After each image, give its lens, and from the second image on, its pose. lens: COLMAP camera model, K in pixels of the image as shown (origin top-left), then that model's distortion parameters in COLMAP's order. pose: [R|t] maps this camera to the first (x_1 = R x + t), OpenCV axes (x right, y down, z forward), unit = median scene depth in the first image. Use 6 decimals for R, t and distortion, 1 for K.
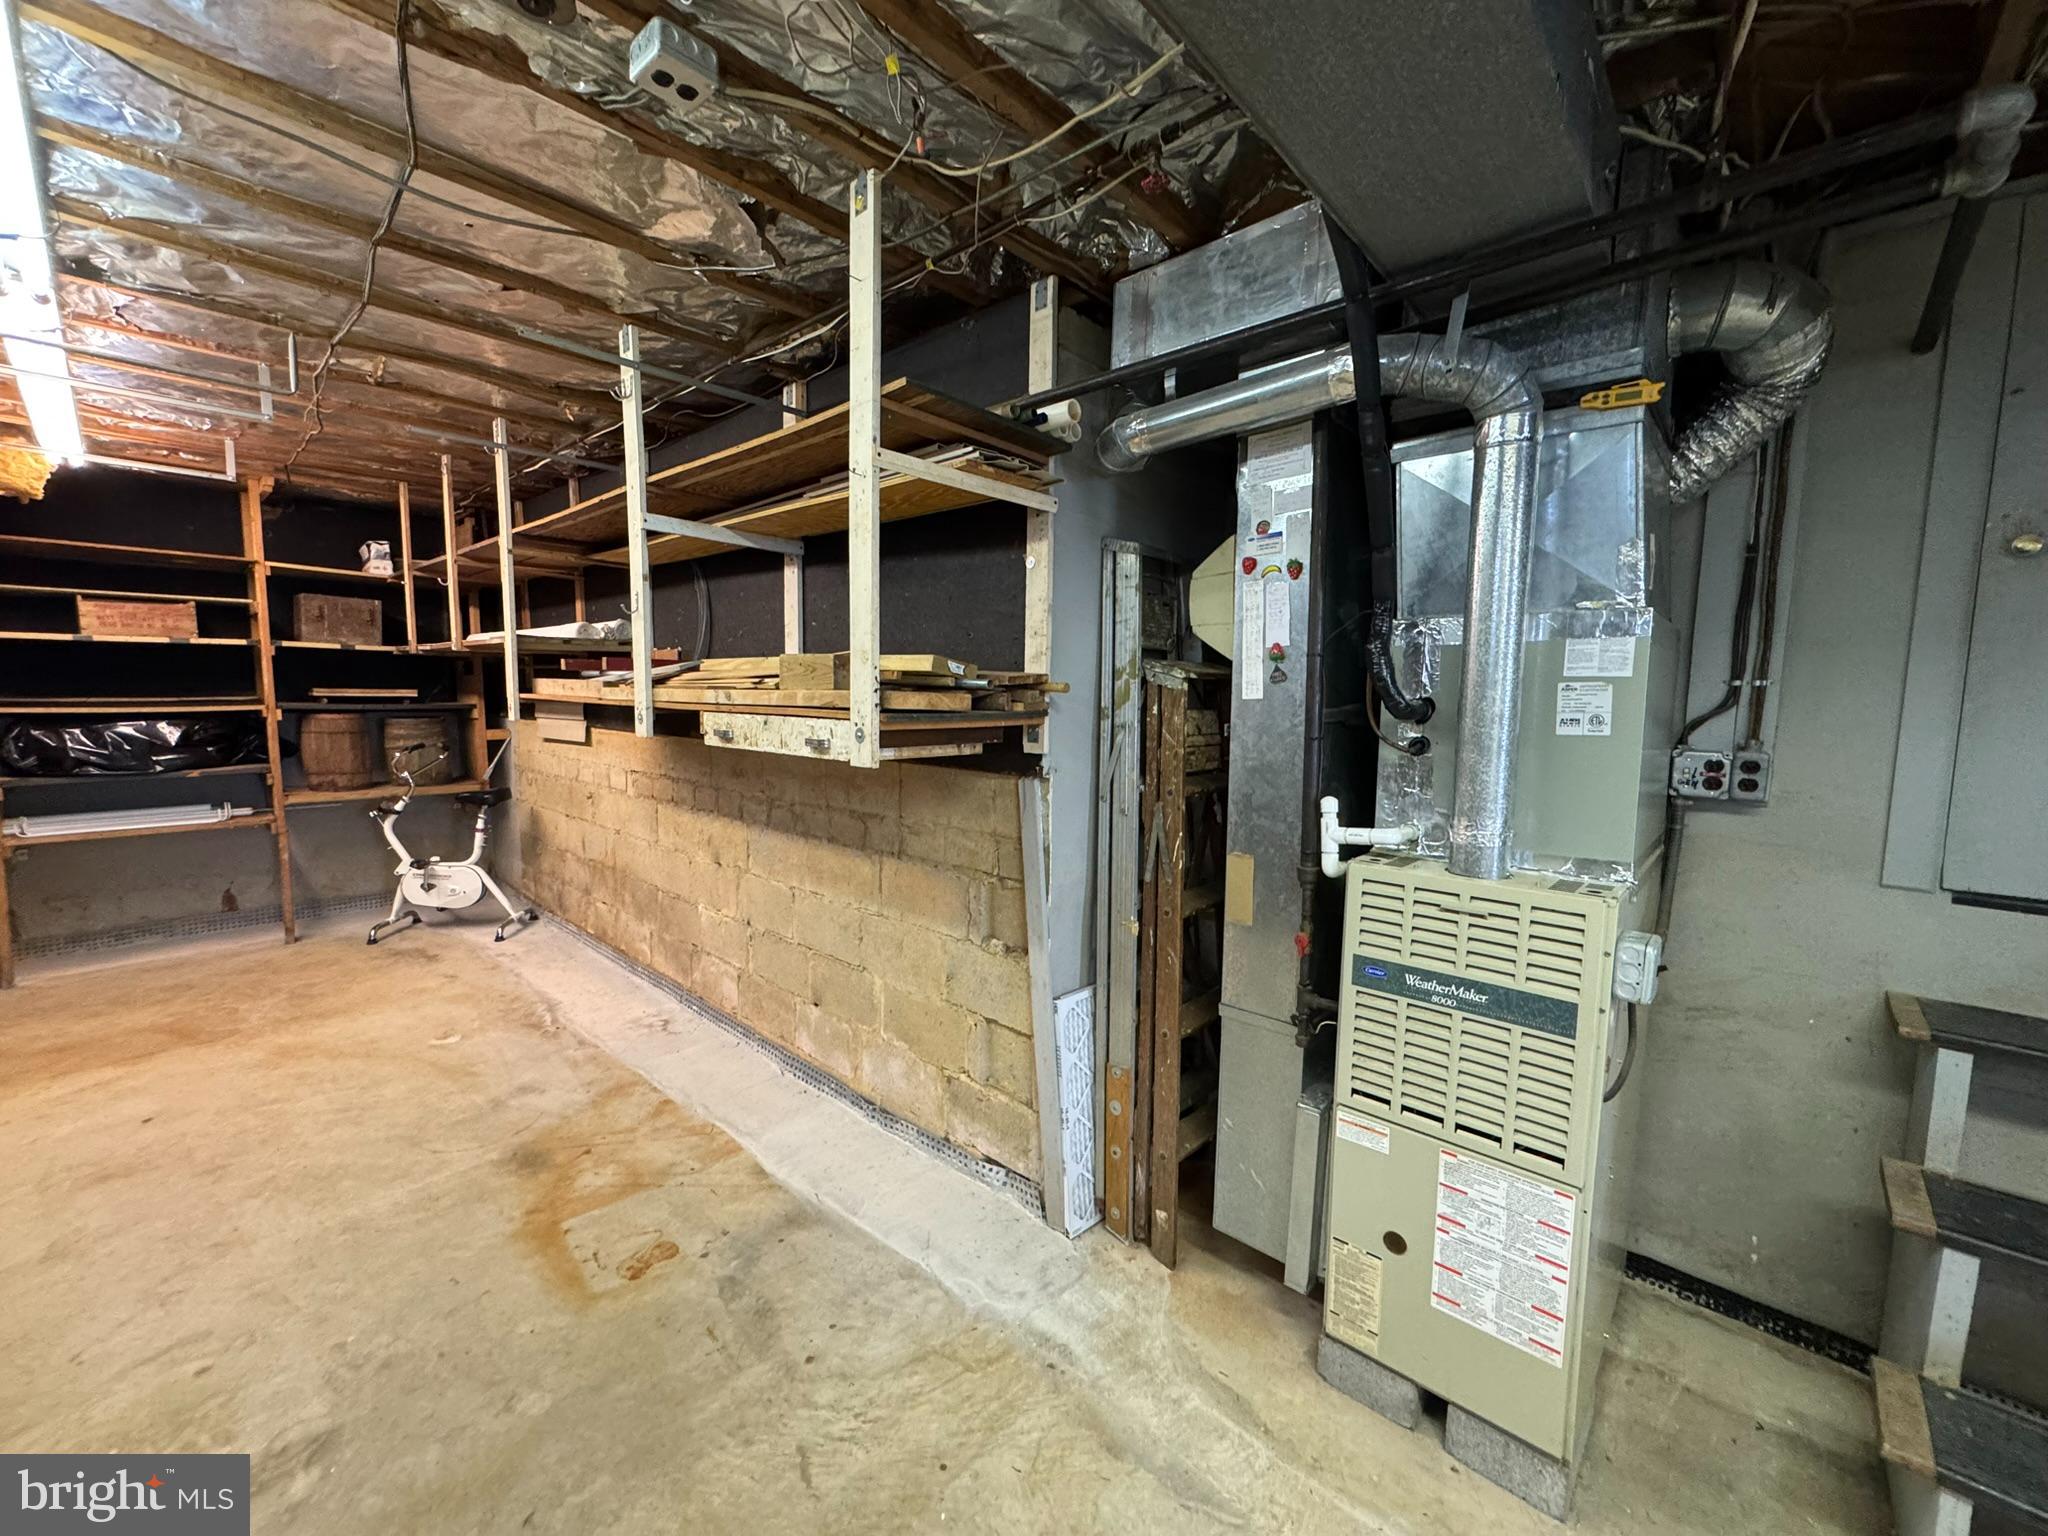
lens RADIAL K [[815.0, 0, 1024.0], [0, 815.0, 768.0], [0, 0, 1]] dist [-0.000196, -0.000874]
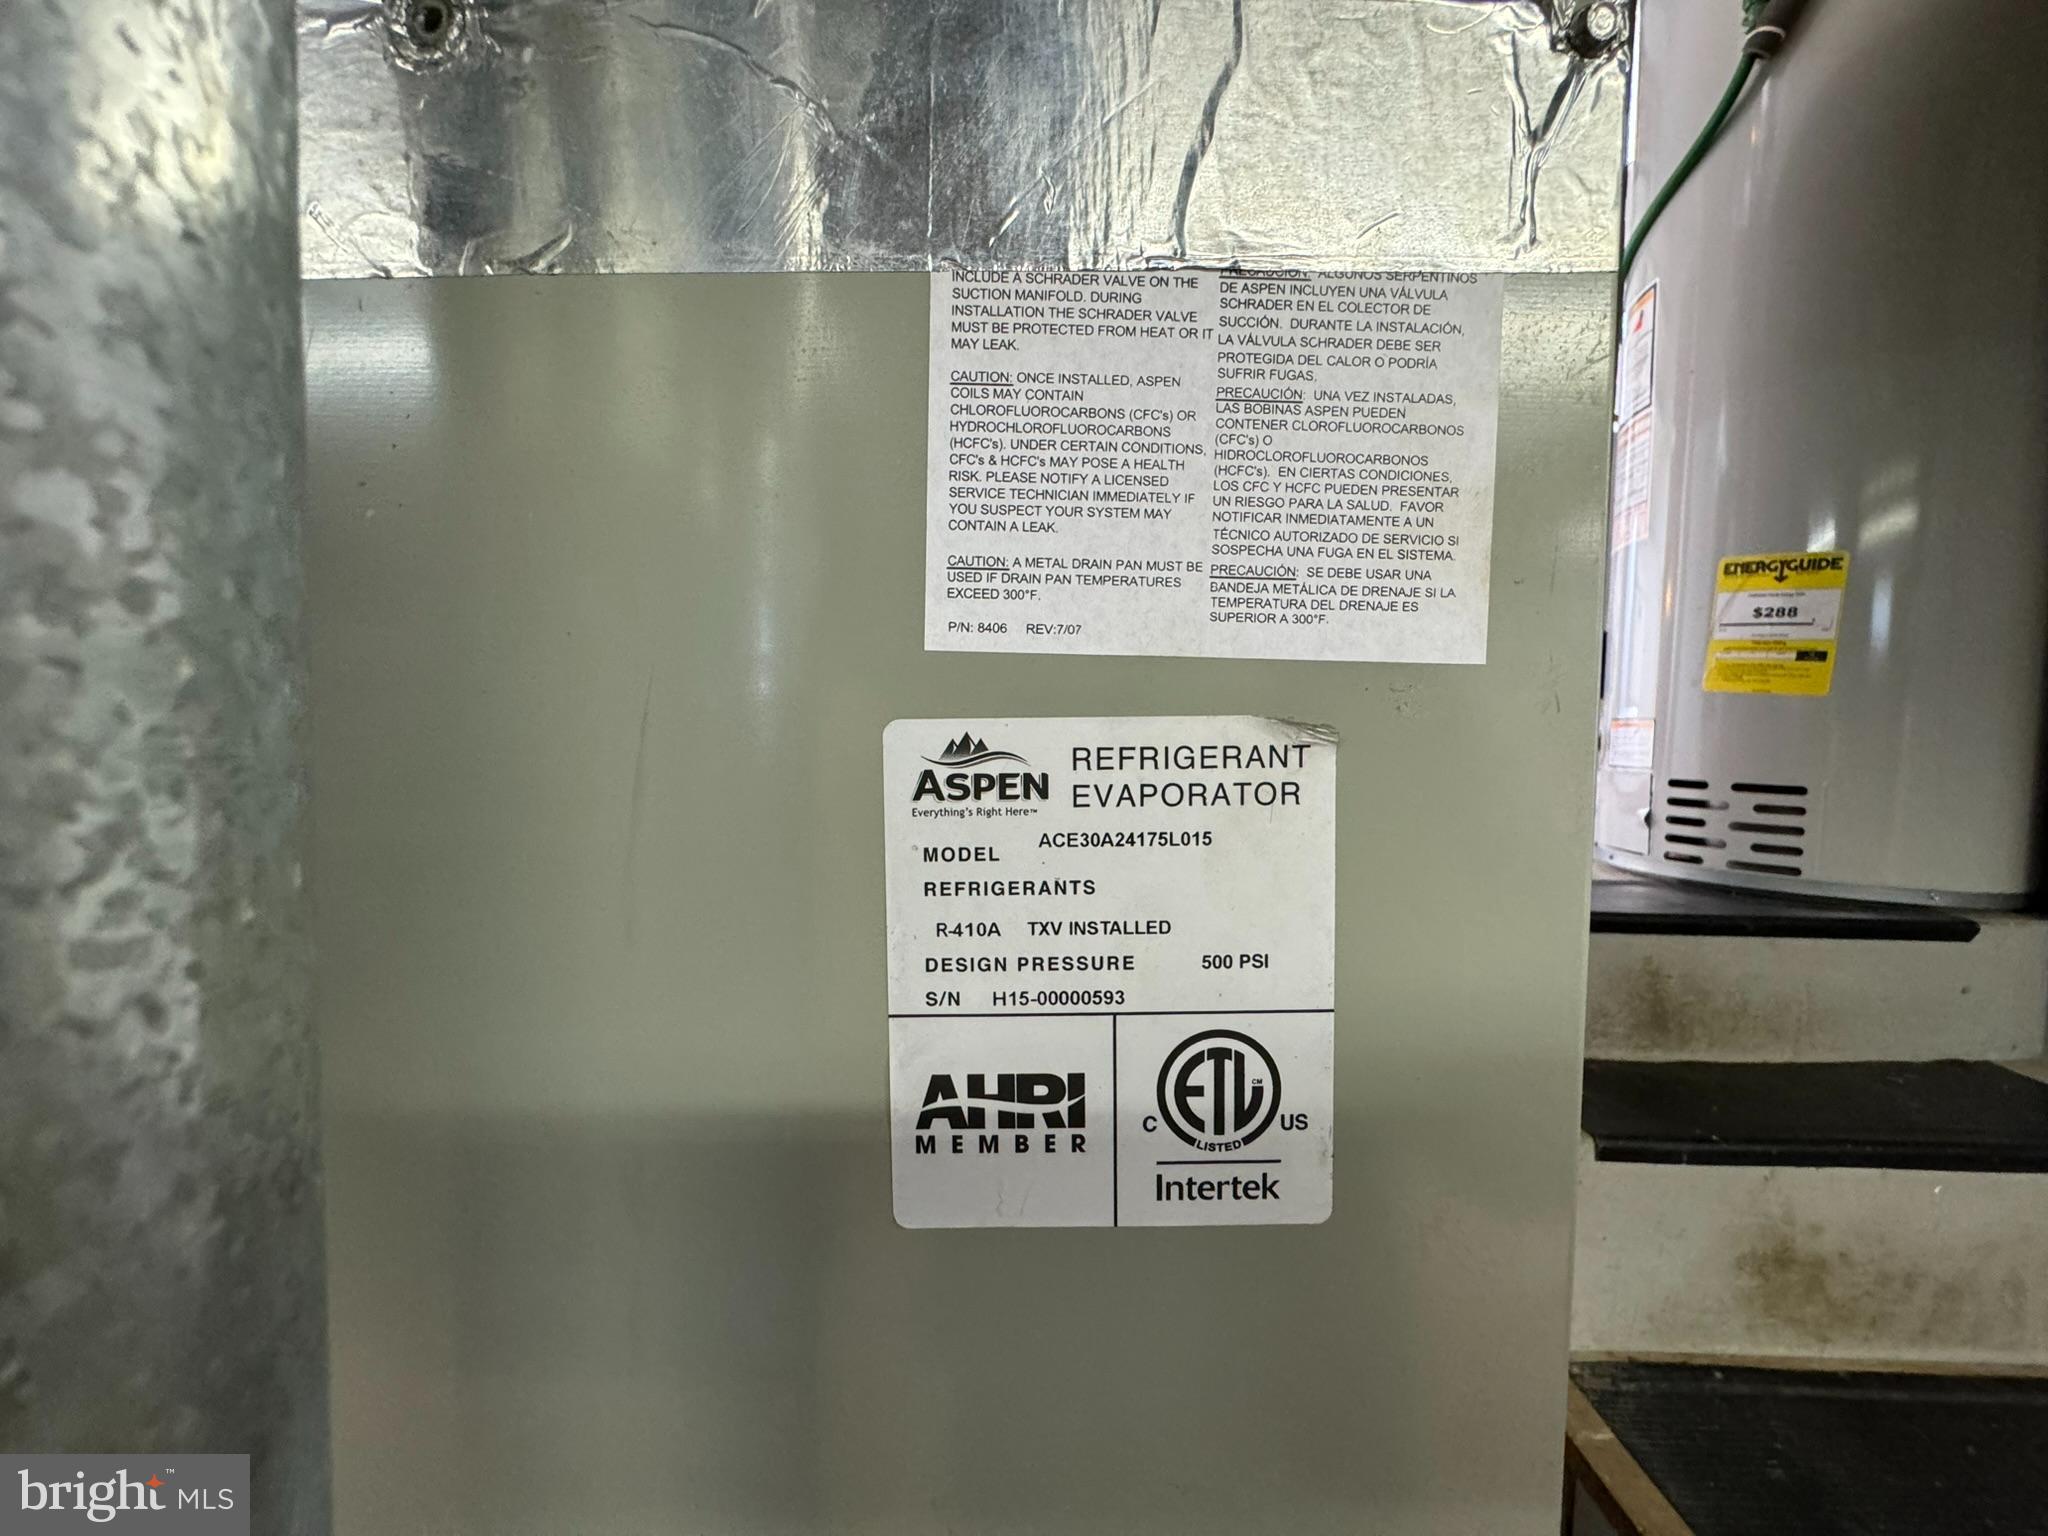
lens RADIAL K [[815.0, 0, 1024.0], [0, 815.0, 768.0], [0, 0, 1]] dist [-0.000196, -0.000874]
pose [[0.751626, -0.037383, 0.658530, 0.441935], [0.055925, 0.998409, -0.007154, -0.071070], [-0.657215, 0.042206, 0.752521, 0.670057]]
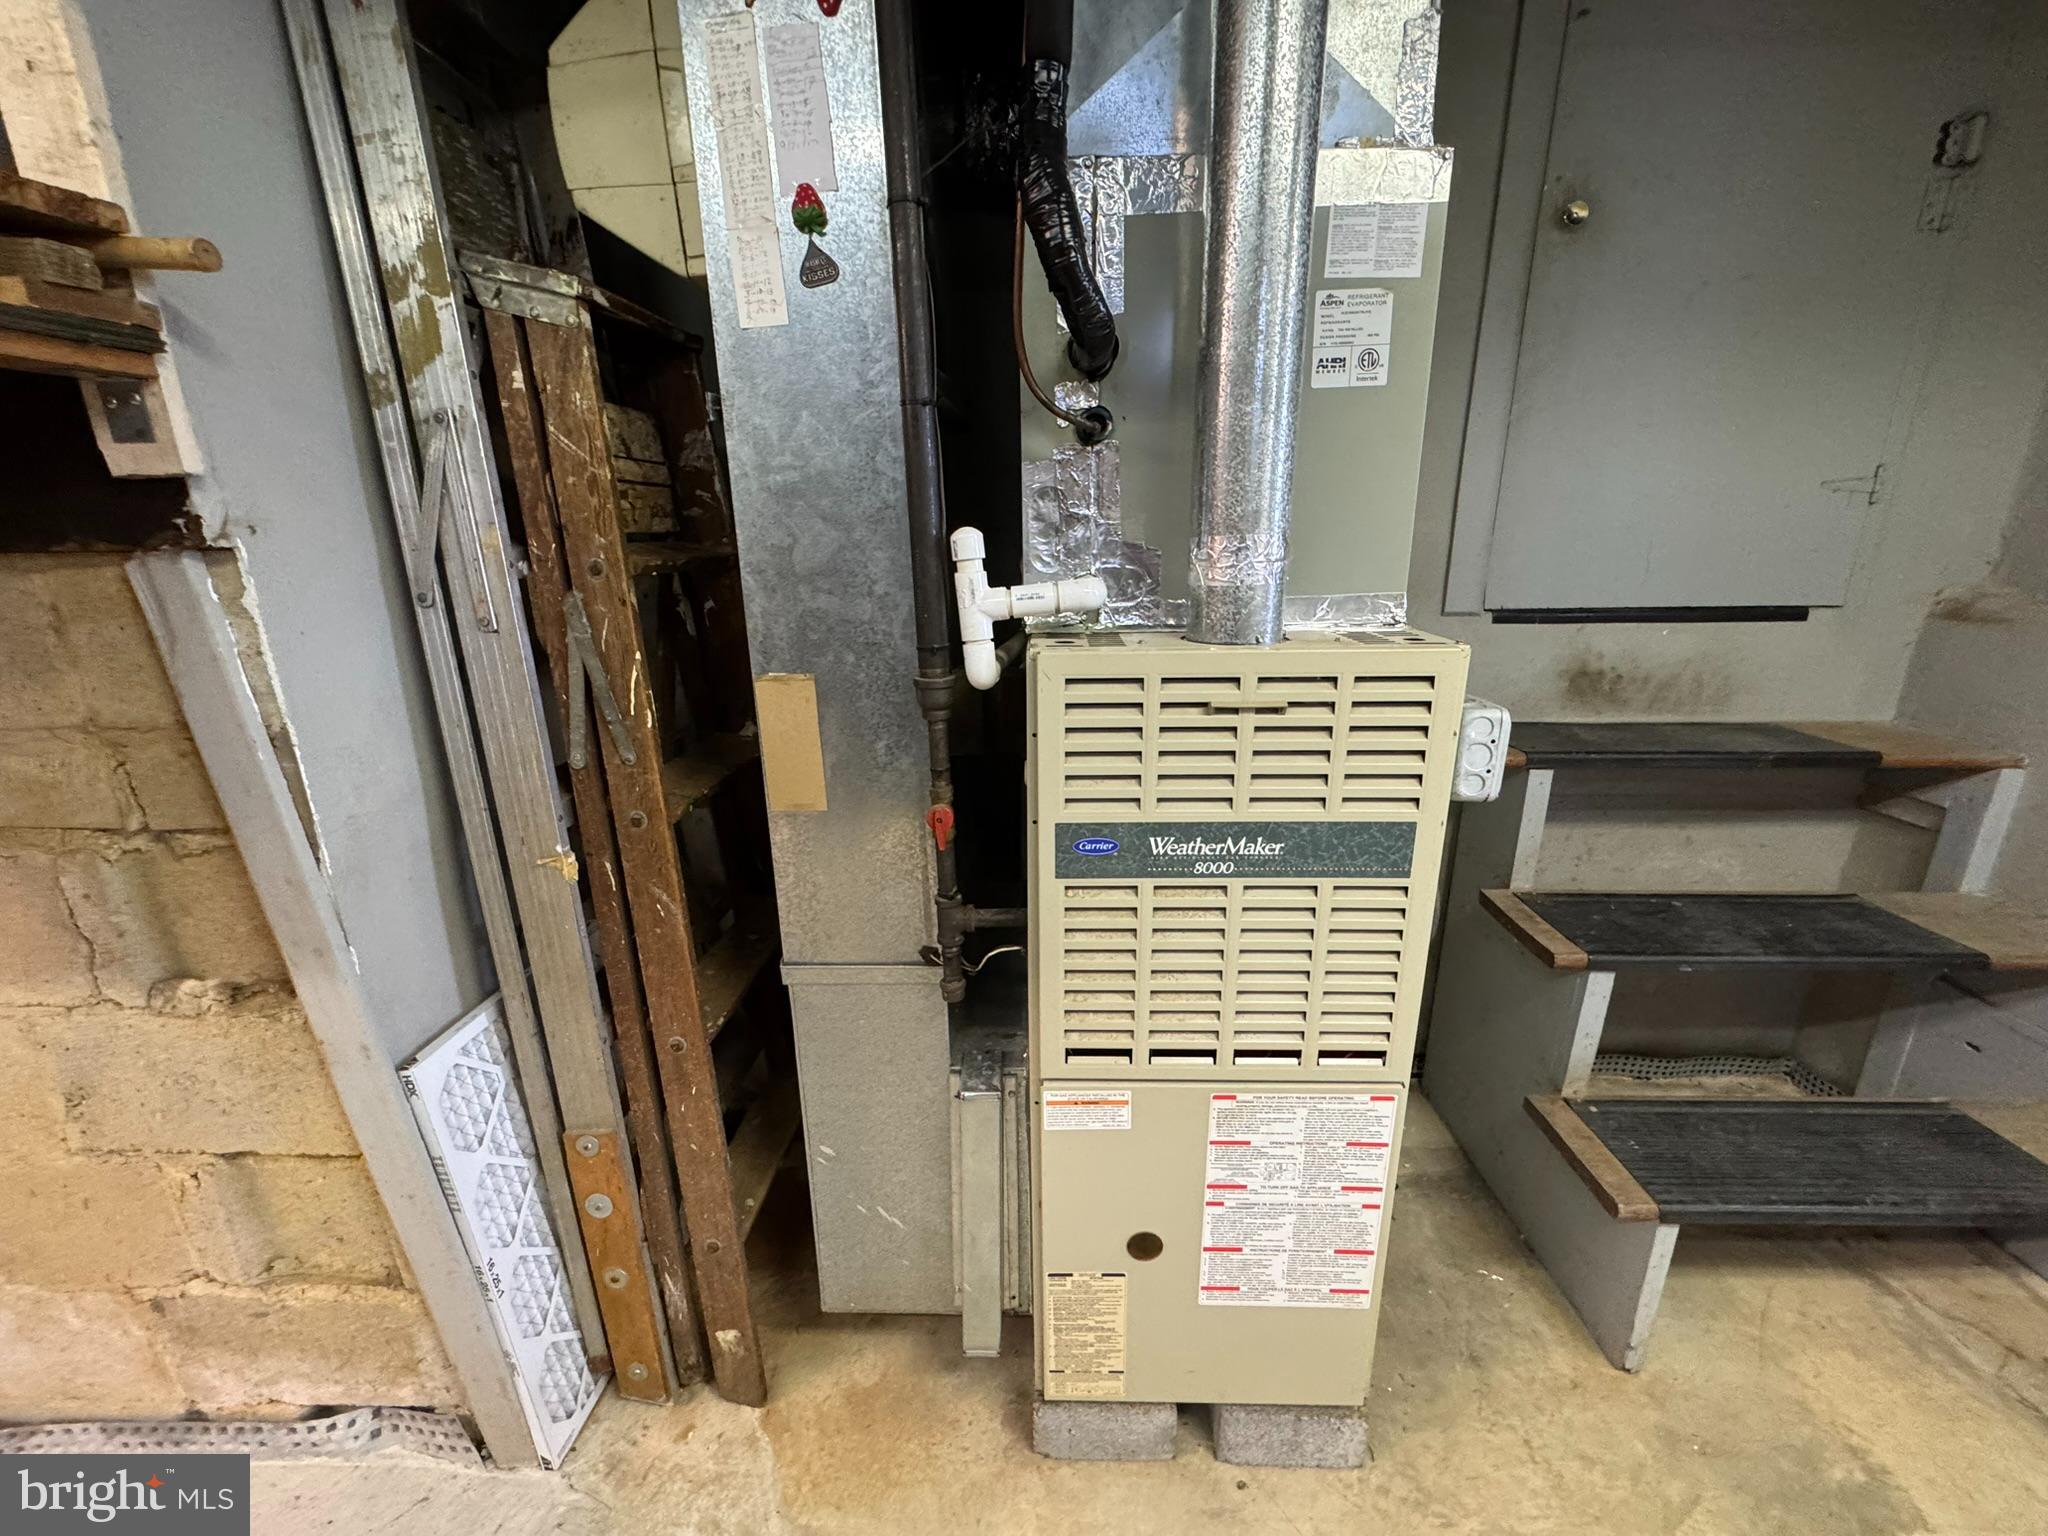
lens RADIAL K [[815.0, 0, 1024.0], [0, 815.0, 768.0], [0, 0, 1]] dist [-0.000196, -0.000874]
pose [[0.752635, -0.205046, 0.625697, 0.050705], [0.082984, 0.972237, 0.218791, 0.059066], [-0.653188, -0.112747, 0.748755, 0.486864]]
